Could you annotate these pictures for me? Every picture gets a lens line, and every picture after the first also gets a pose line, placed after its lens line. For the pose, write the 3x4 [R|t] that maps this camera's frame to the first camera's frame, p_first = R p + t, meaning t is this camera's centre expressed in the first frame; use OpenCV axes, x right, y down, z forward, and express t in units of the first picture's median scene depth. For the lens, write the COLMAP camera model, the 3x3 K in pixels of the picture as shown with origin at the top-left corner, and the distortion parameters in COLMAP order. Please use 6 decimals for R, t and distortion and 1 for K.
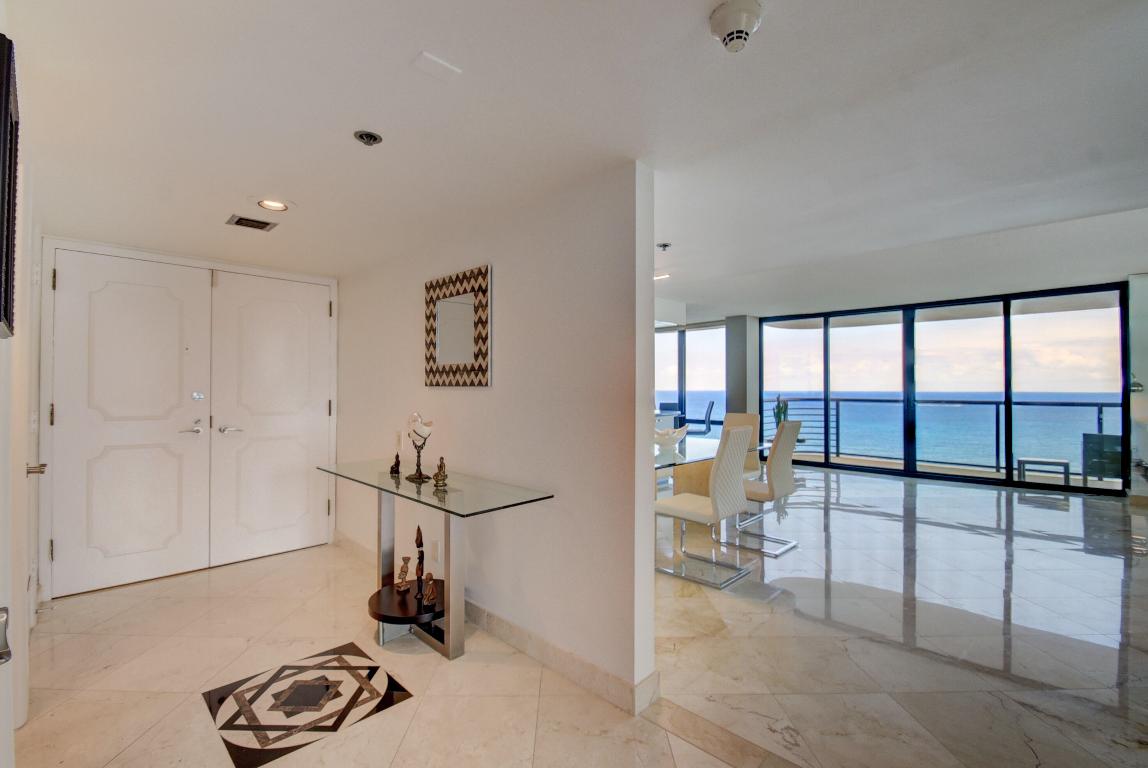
lens RADIAL K [[500.5, 0, 576.9], [0, 500.5, 385.7], [0, 0, 1]] dist [0.000354, -0.007183]
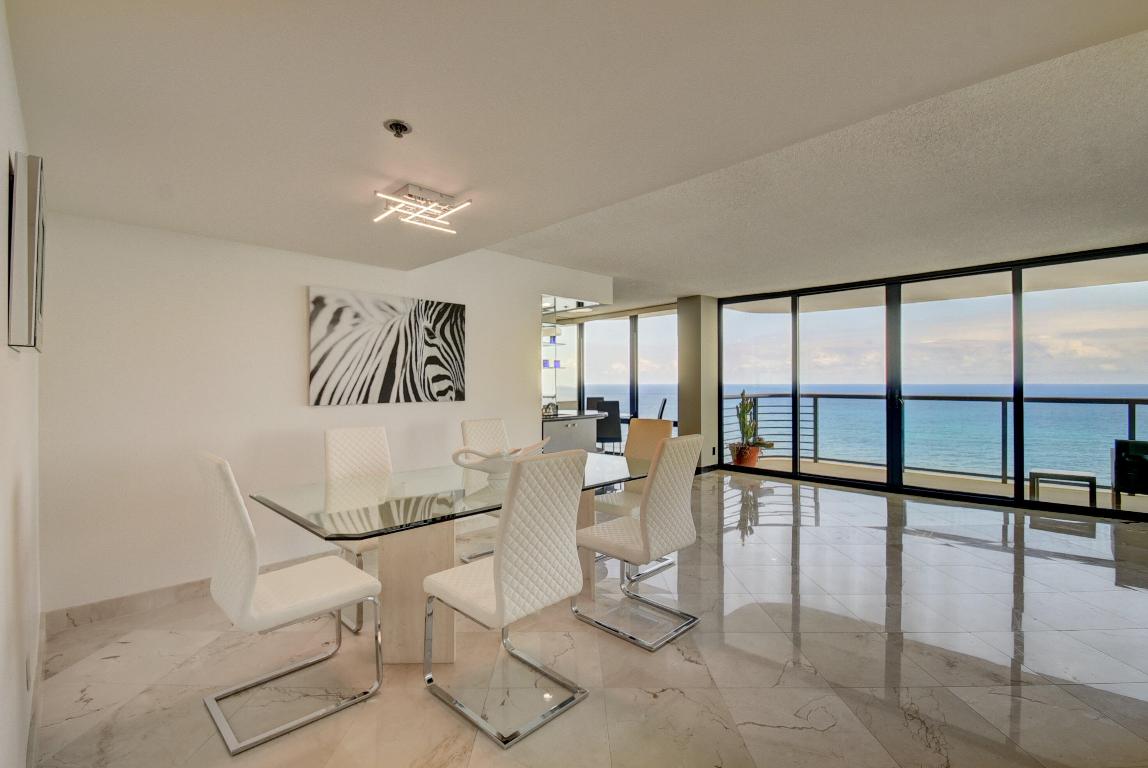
lens RADIAL K [[500.5, 0, 573.6], [0, 500.5, 384.9], [0, 0, 1]] dist [0.000354, -0.007183]
pose [[0.999880, -0.005171, -0.014632, 0.153853], [0.005291, 0.999953, 0.008181, 0.001084], [0.014589, -0.008257, 0.999859, 0.178196]]
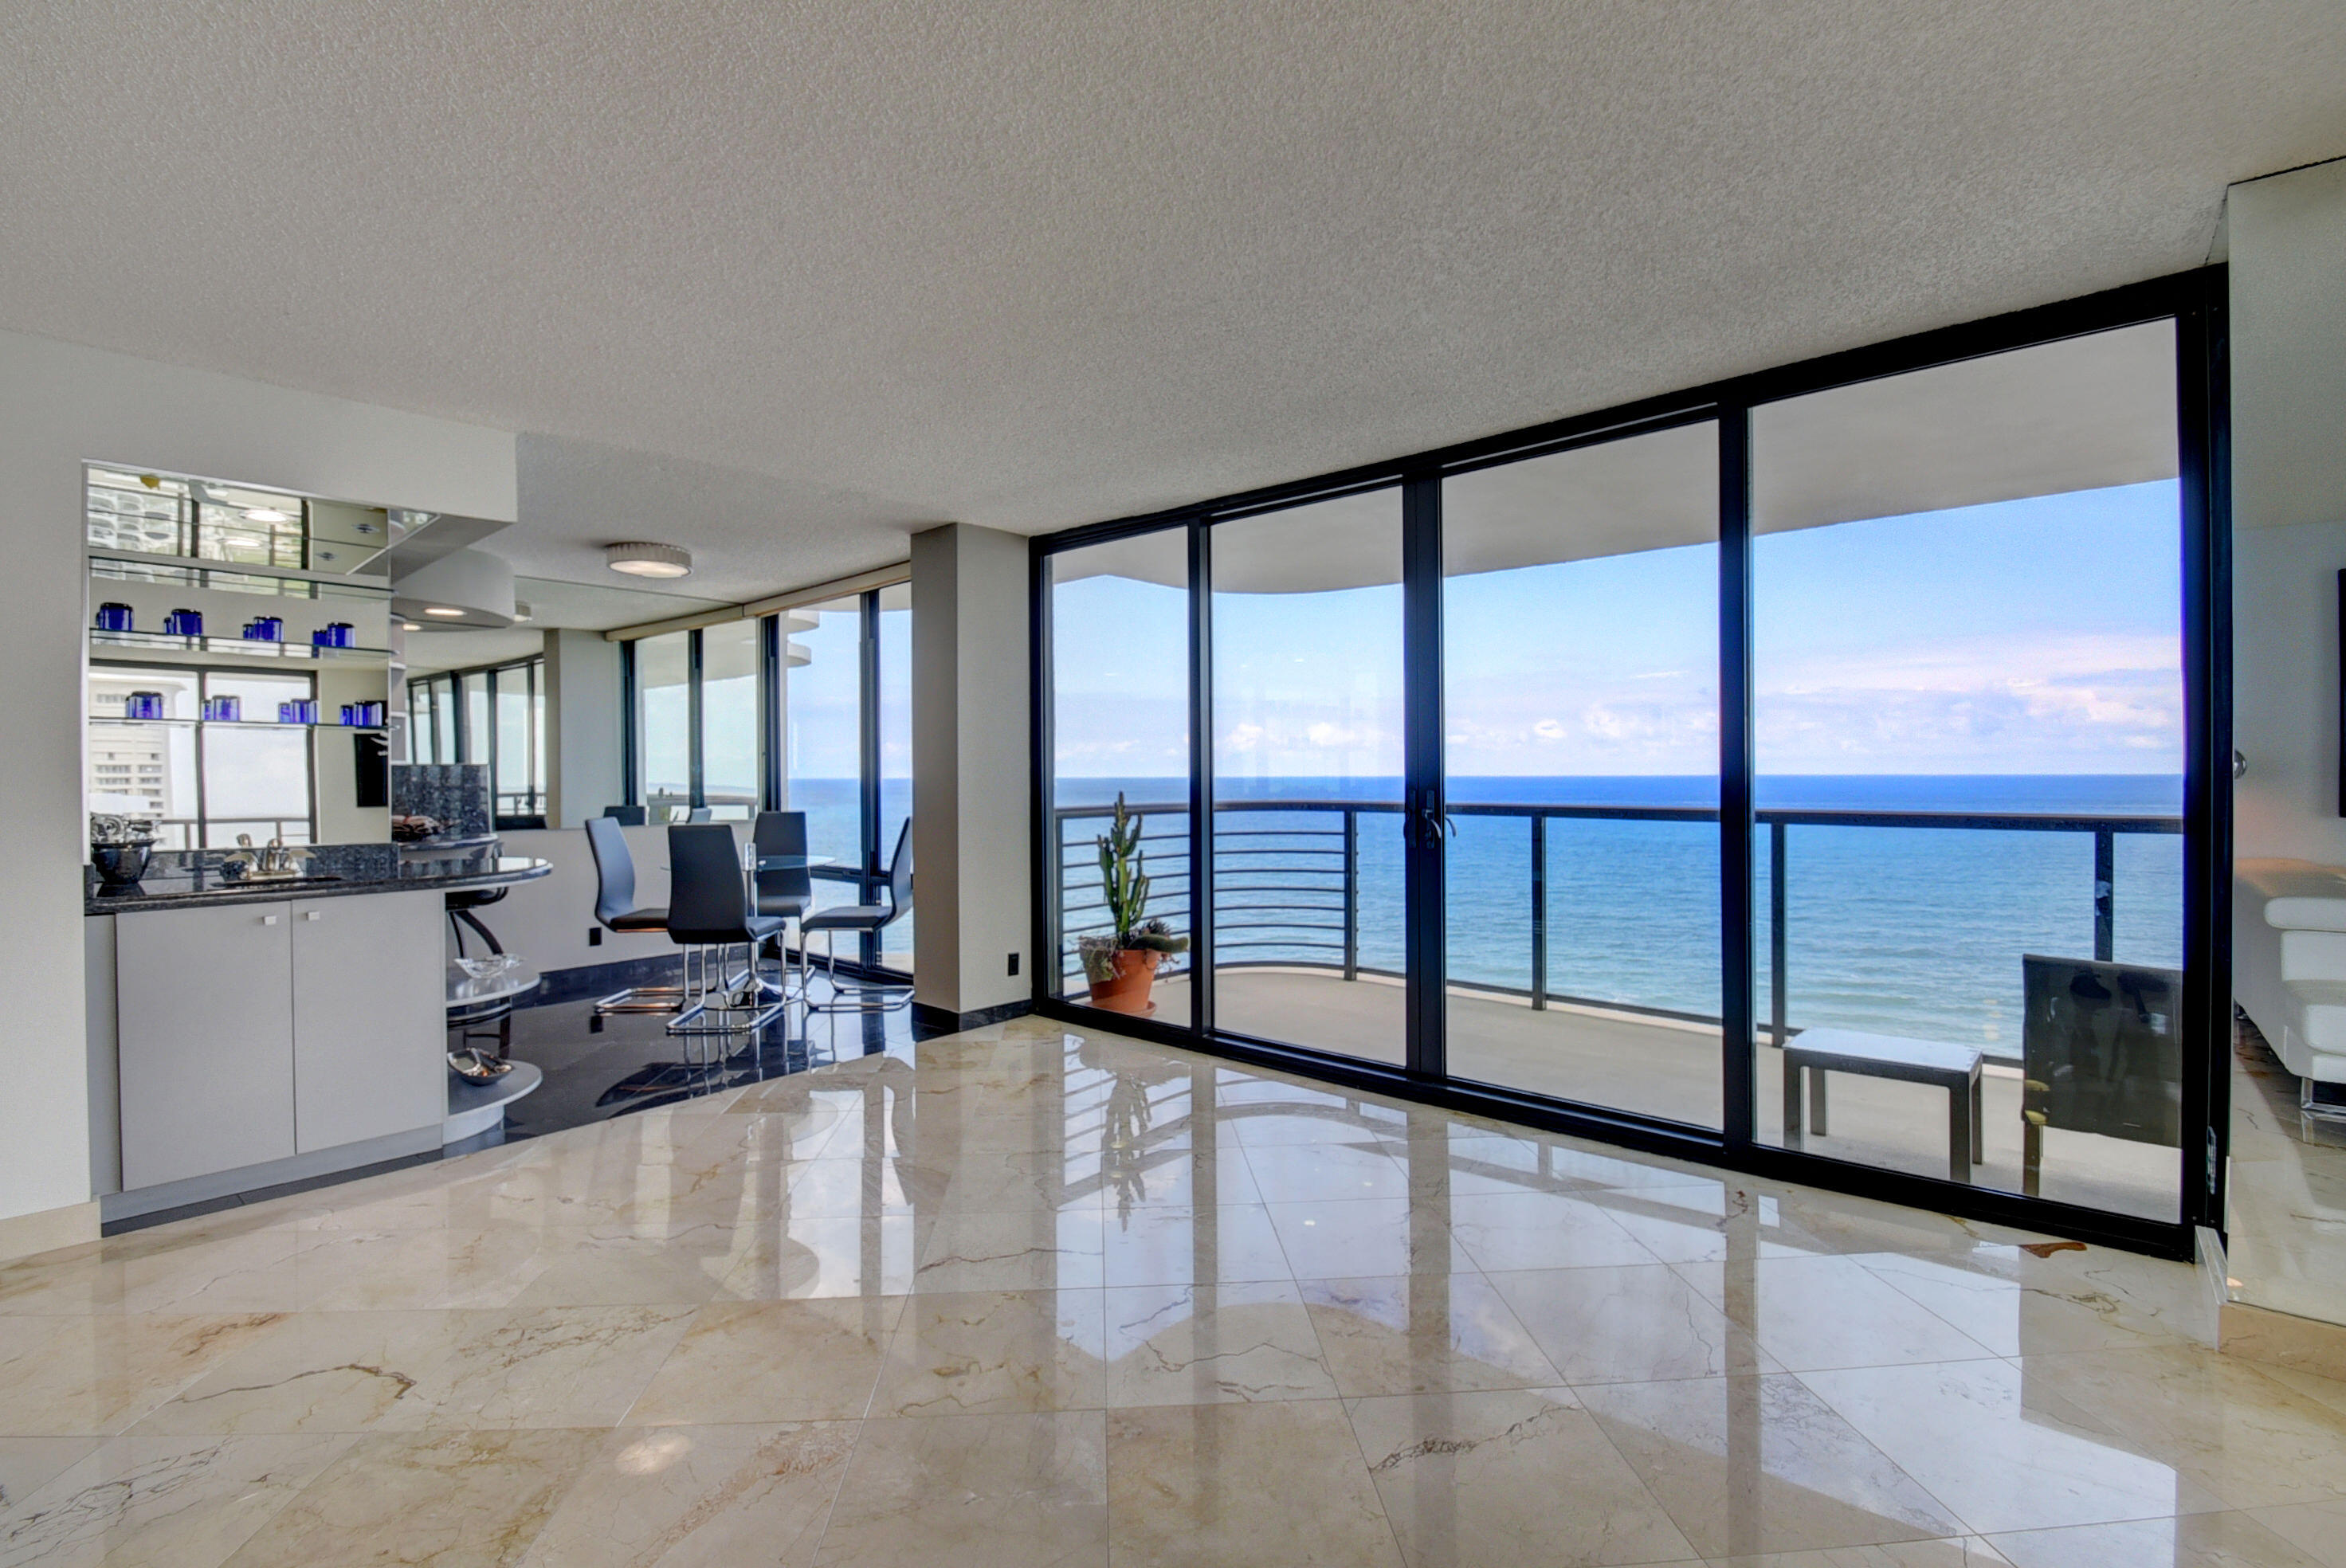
lens RADIAL K [[1022.7, 0, 1171.4], [0, 1022.7, 783.5], [0, 0, 1]] dist [0.000354, -0.007183]
pose [[0.998849, -0.011311, 0.046605, 0.482710], [0.010815, 0.999882, 0.010888, 0.007100], [-0.046723, -0.010371, 0.998854, 0.439546]]
